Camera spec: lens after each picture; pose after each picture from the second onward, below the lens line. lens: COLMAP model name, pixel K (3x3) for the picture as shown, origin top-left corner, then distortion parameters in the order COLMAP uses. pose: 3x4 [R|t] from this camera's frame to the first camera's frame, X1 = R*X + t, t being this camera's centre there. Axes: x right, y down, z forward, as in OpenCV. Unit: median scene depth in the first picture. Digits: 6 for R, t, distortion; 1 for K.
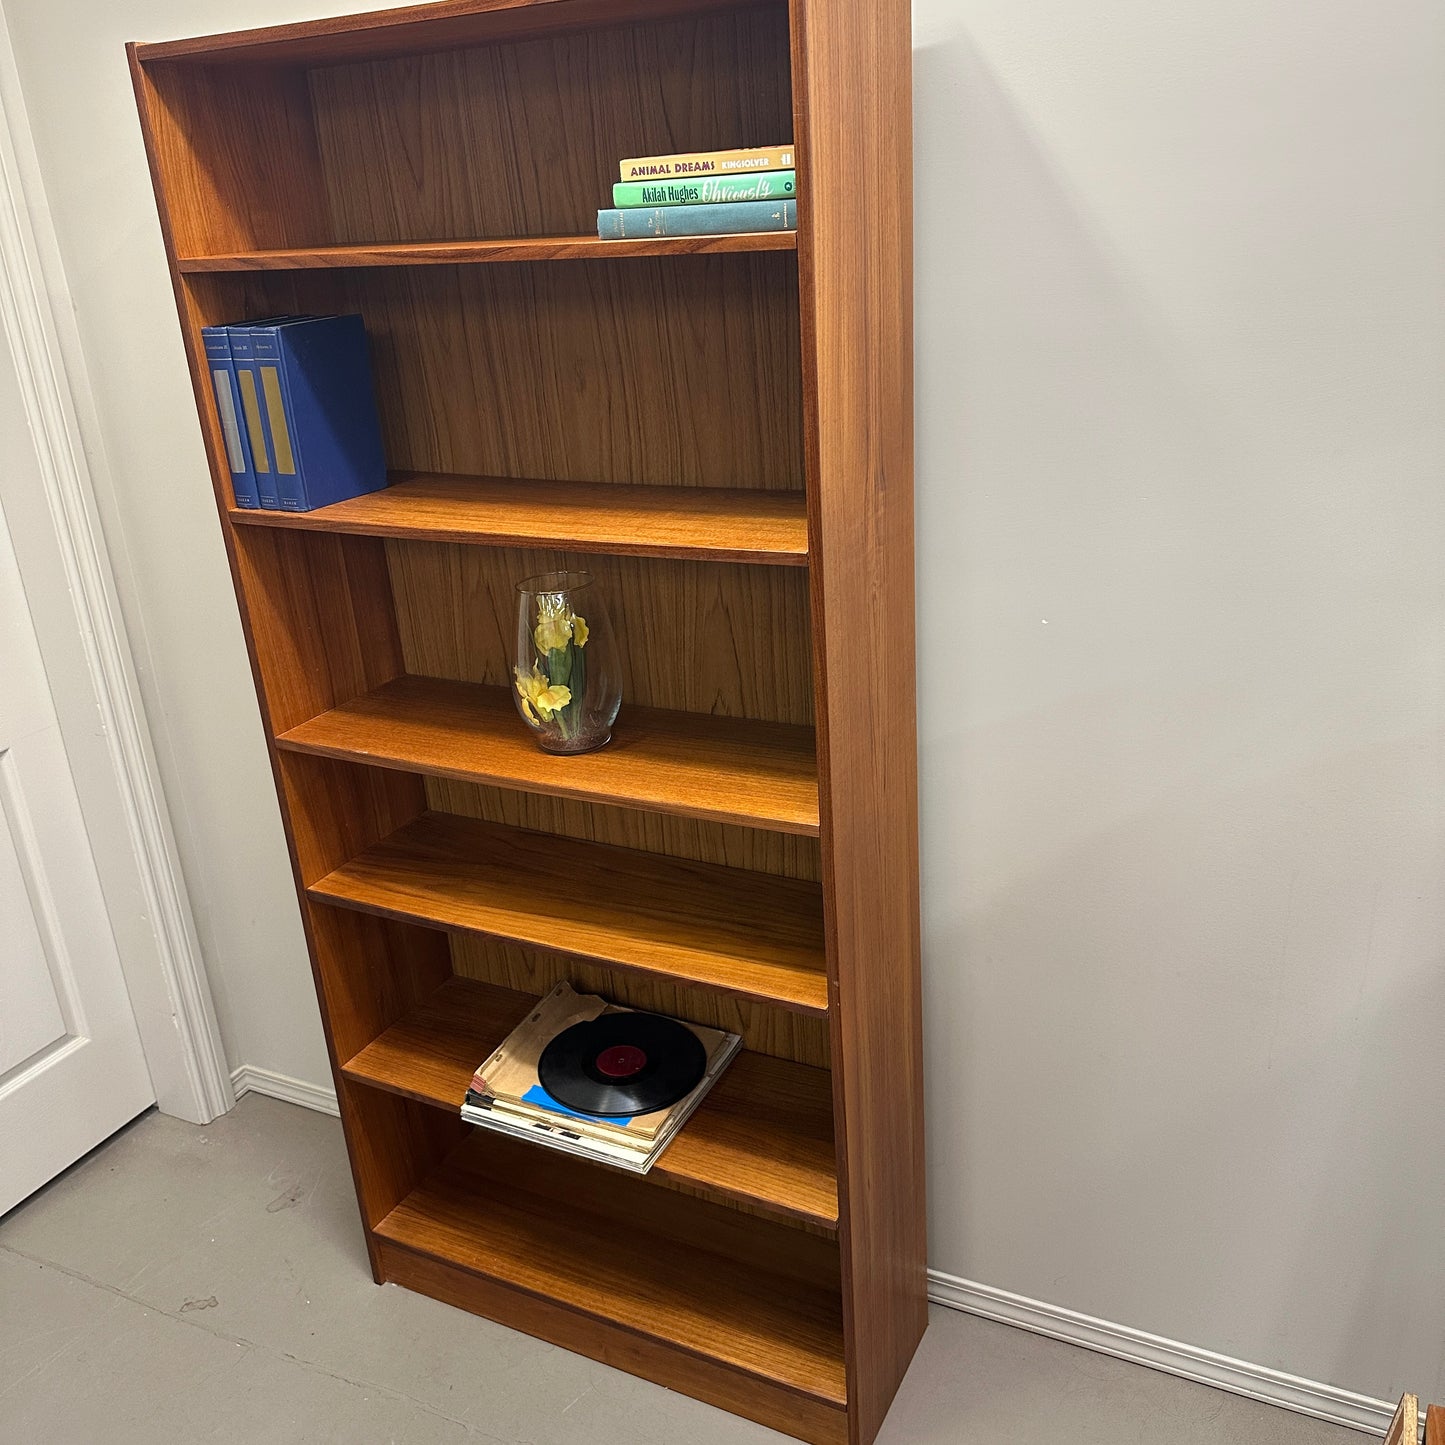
lens RADIAL K [[1340.8, 0, 724.9], [0, 1340.8, 718.9], [0, 0, 1]] dist [0.189032, -0.421342]
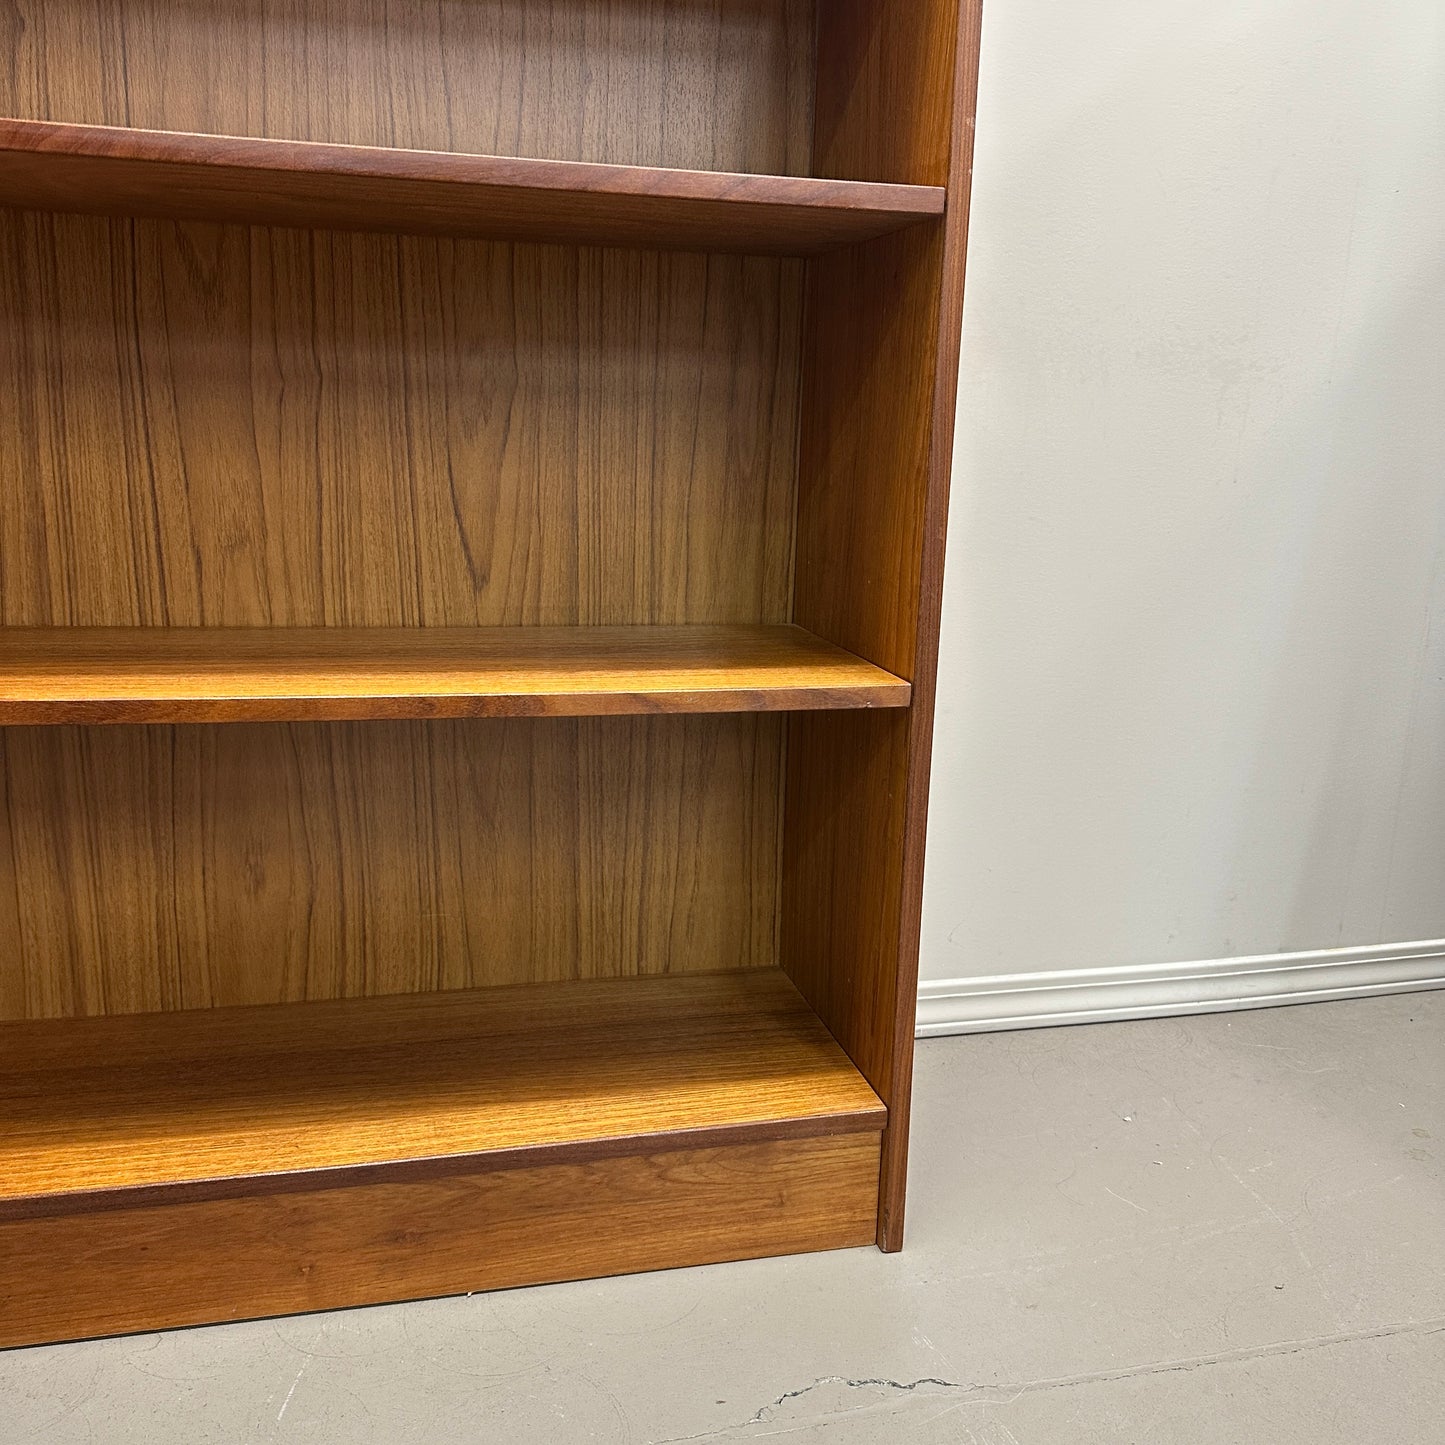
lens RADIAL K [[1343.6, 0, 732.8], [0, 1343.6, 731.9], [0, 0, 1]] dist [0.150192, -0.302352]
pose [[0.742894, -0.057653, 0.666922, -0.313484], [0.168877, 0.980201, -0.103380, 0.416528], [-0.647757, 0.189428, 0.737922, 0.643751]]
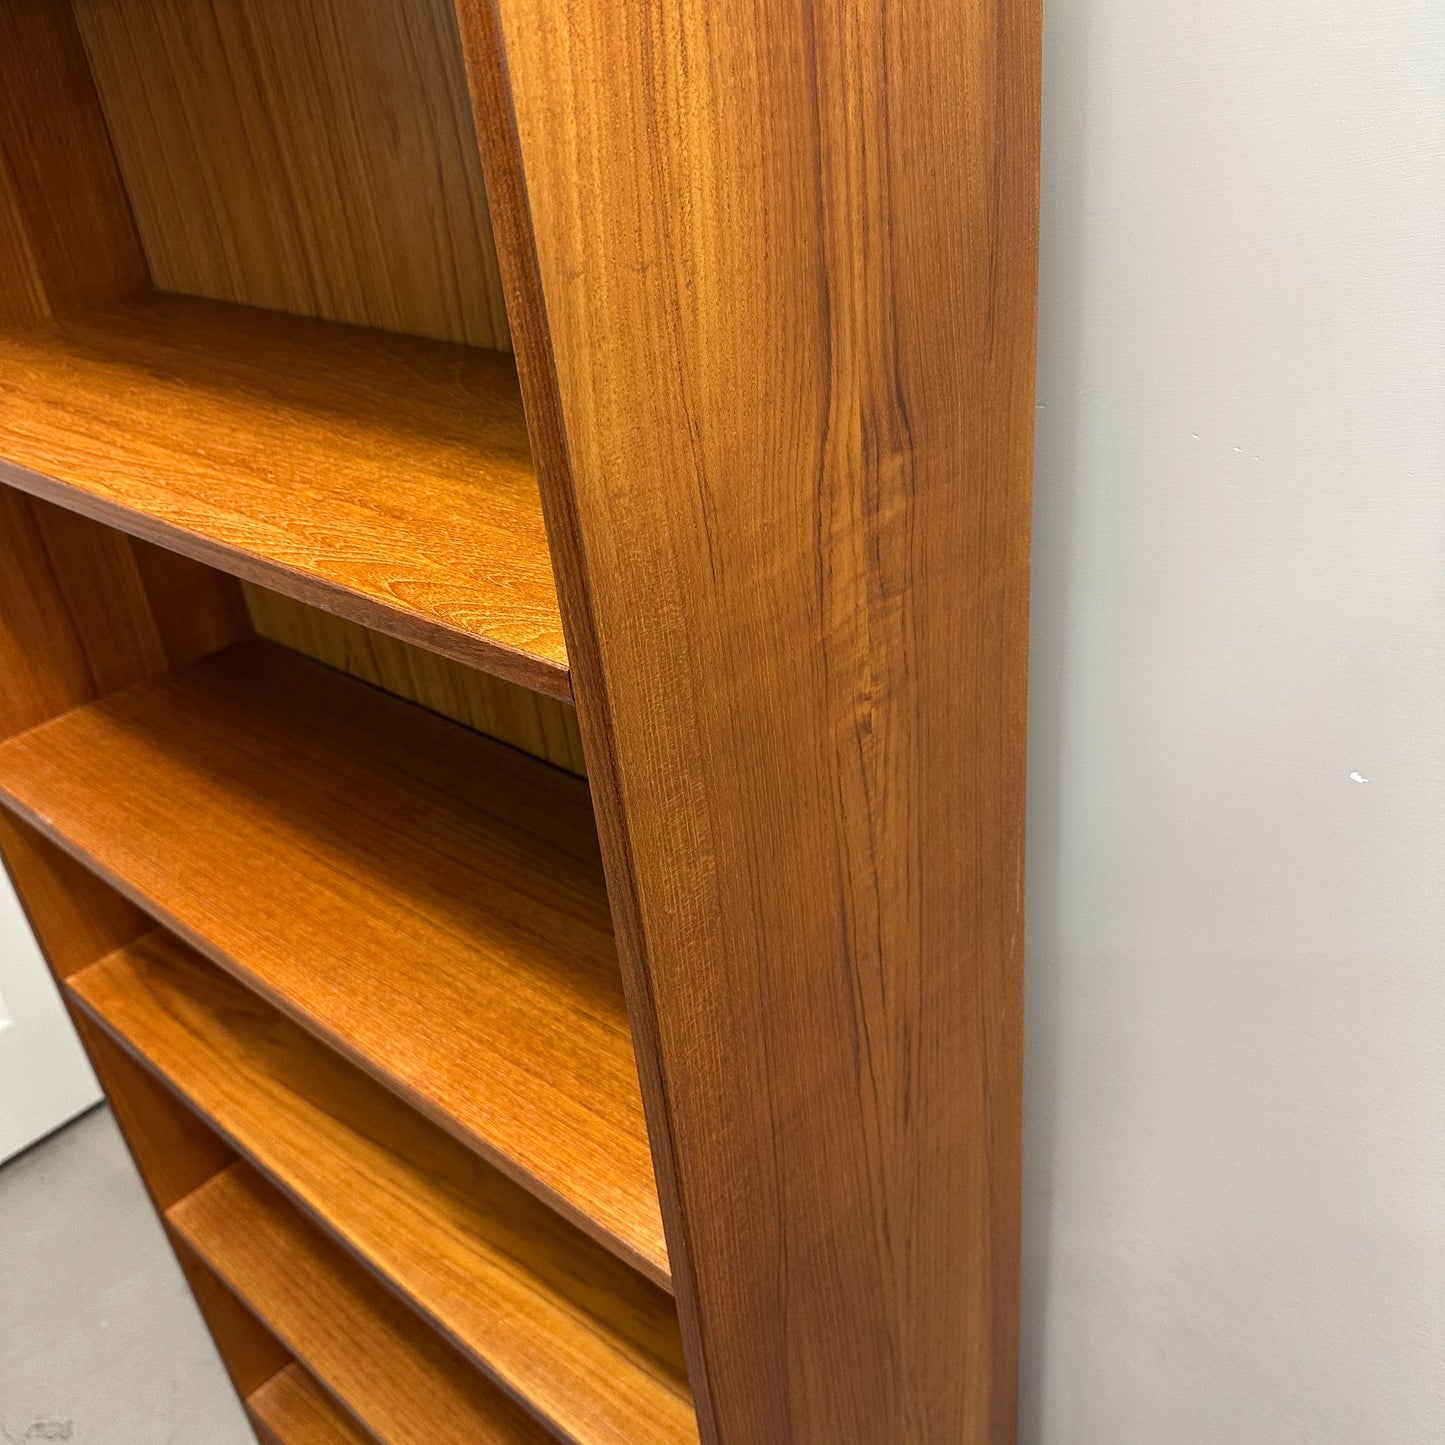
lens RADIAL K [[1355.8, 0, 739.2], [0, 1355.8, 729.0], [0, 0, 1]] dist [0.137732, -0.308628]
pose [[0.967340, 0.105822, -0.230338, 0.144942], [-0.065426, 0.982133, 0.176447, -0.136481], [0.244894, -0.155614, 0.956980, 0.543921]]
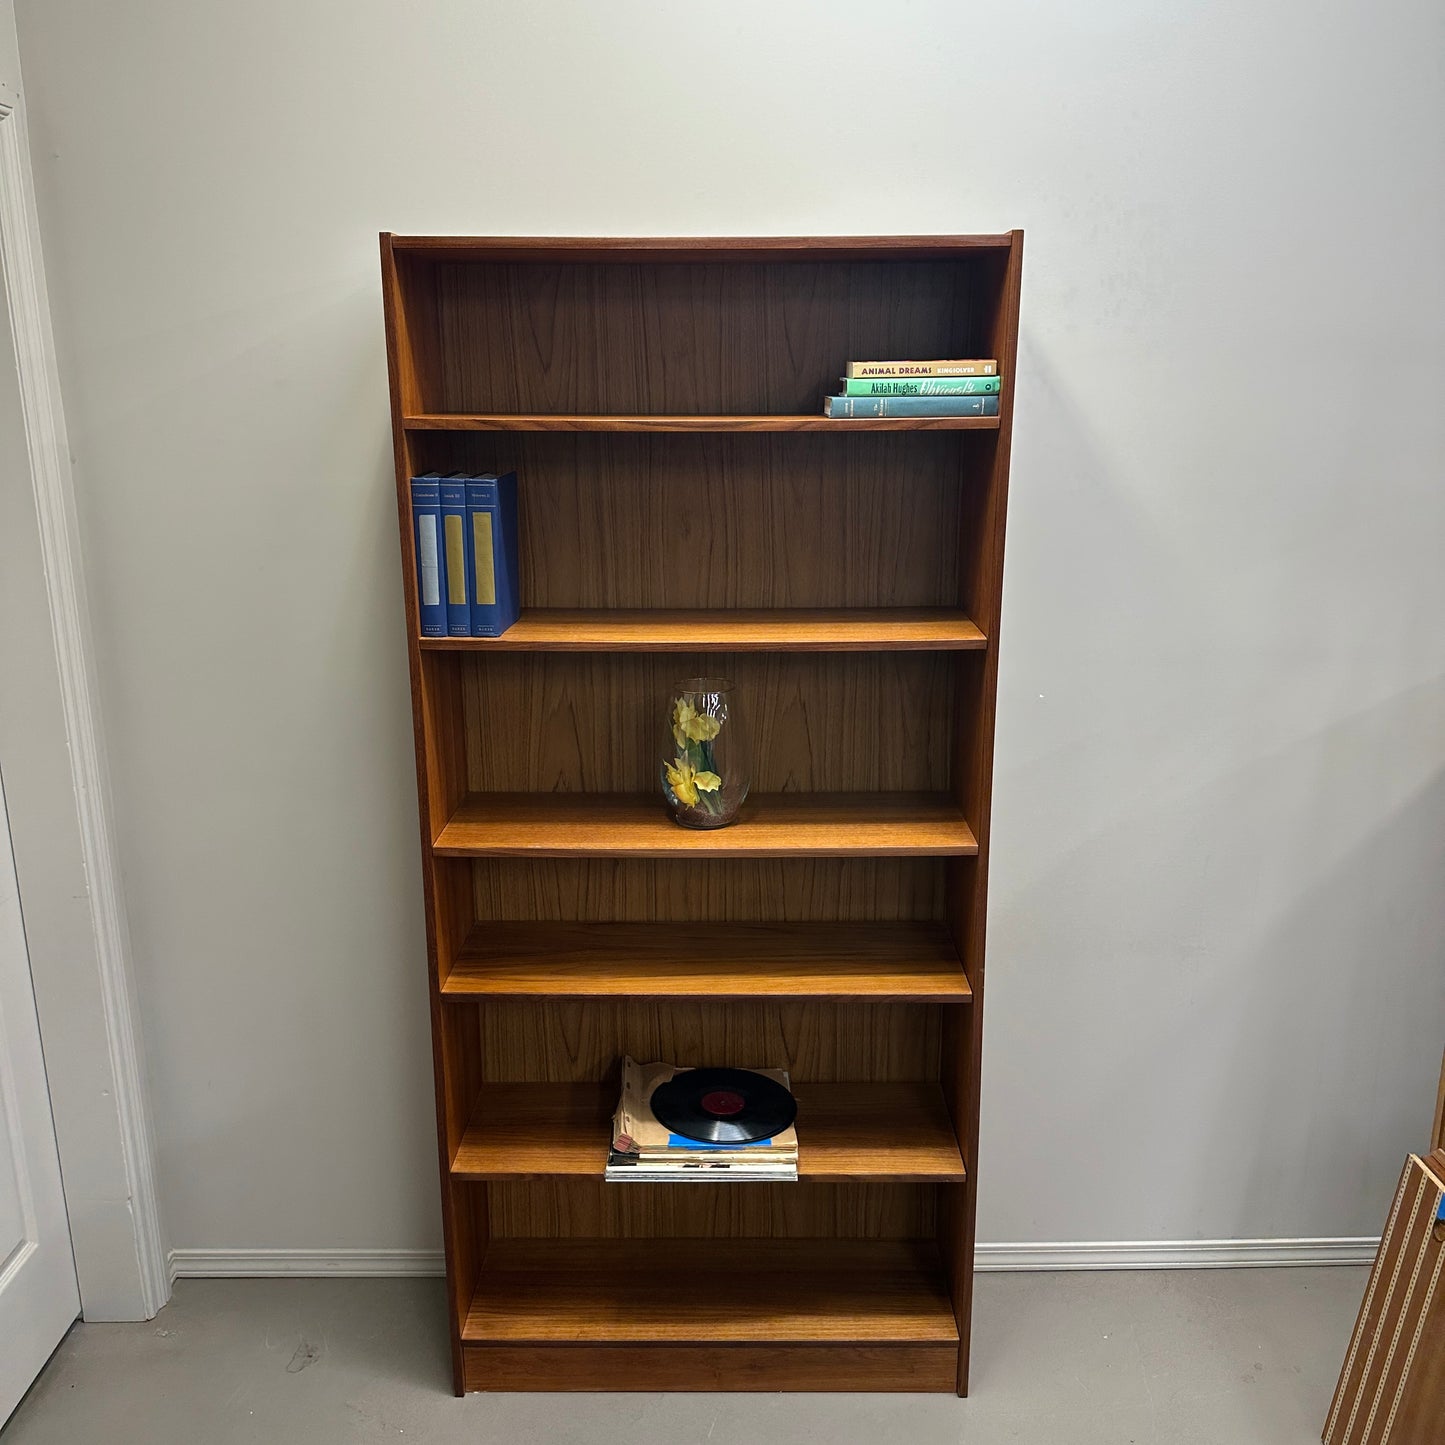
lens RADIAL K [[1338.5, 0, 730.4], [0, 1338.5, 727.2], [0, 0, 1]] dist [0.182652, -0.400681]
pose [[0.889730, -0.057944, 0.452794, -0.642049], [0.117052, 0.987707, -0.103608, 0.063029], [-0.441224, 0.145184, 0.885575, -0.078280]]
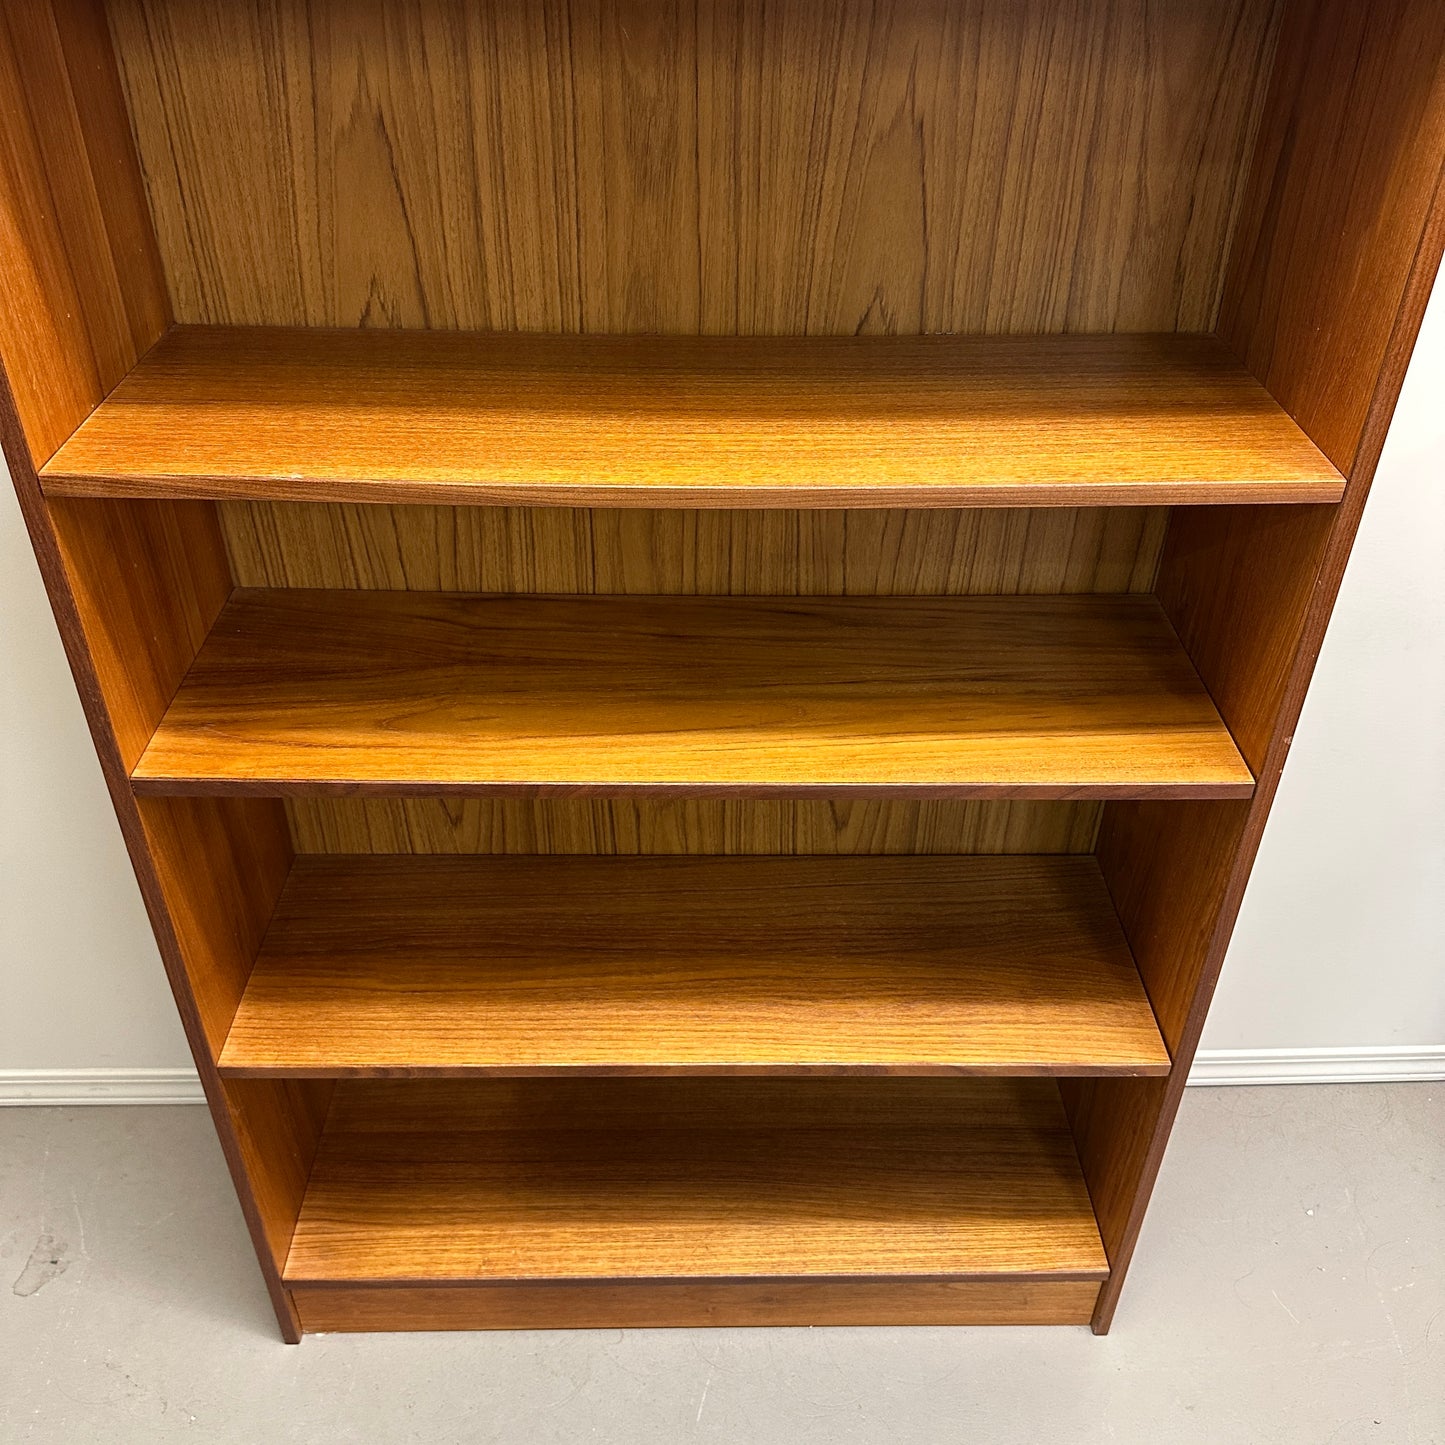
lens RADIAL K [[1343.6, 0, 732.8], [0, 1343.6, 731.9], [0, 0, 1]] dist [0.150192, -0.302352]
pose [[0.875876, -0.212958, 0.433002, -0.365898], [0.107565, 0.960934, 0.255022, 0.005852], [-0.470395, -0.176792, 0.864565, 0.523410]]
